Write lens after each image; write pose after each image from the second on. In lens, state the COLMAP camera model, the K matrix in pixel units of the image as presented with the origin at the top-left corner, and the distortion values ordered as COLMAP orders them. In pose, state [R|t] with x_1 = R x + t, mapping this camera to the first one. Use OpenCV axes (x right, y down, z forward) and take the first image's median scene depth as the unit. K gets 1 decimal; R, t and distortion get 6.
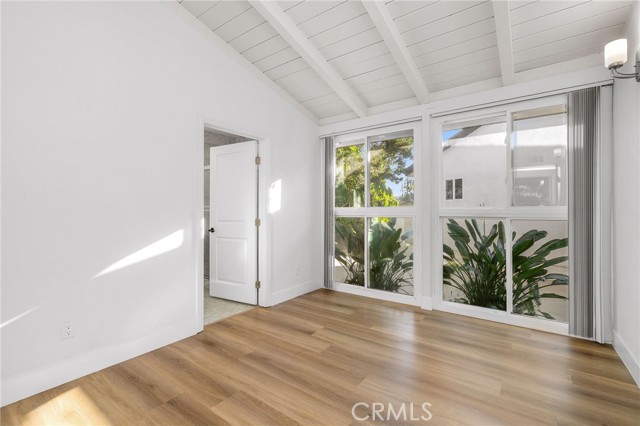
lens RADIAL K [[287.6, 0, 320.0], [0, 287.6, 213.0], [0, 0, 1]] dist [0.004369, 0.000513]
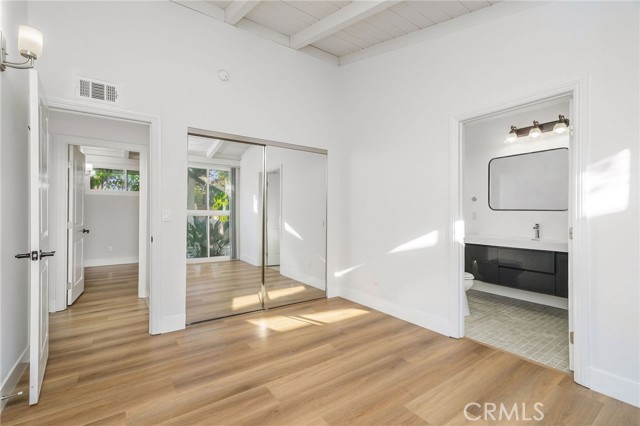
lens RADIAL K [[287.6, 0, 320.0], [0, 287.6, 213.0], [0, 0, 1]] dist [0.004369, 0.000513]
pose [[-0.321617, -0.008686, -0.946830, 0.789934], [-0.009364, 0.999938, -0.005992, 0.000094], [0.946823, 0.006939, -0.321679, 1.060350]]
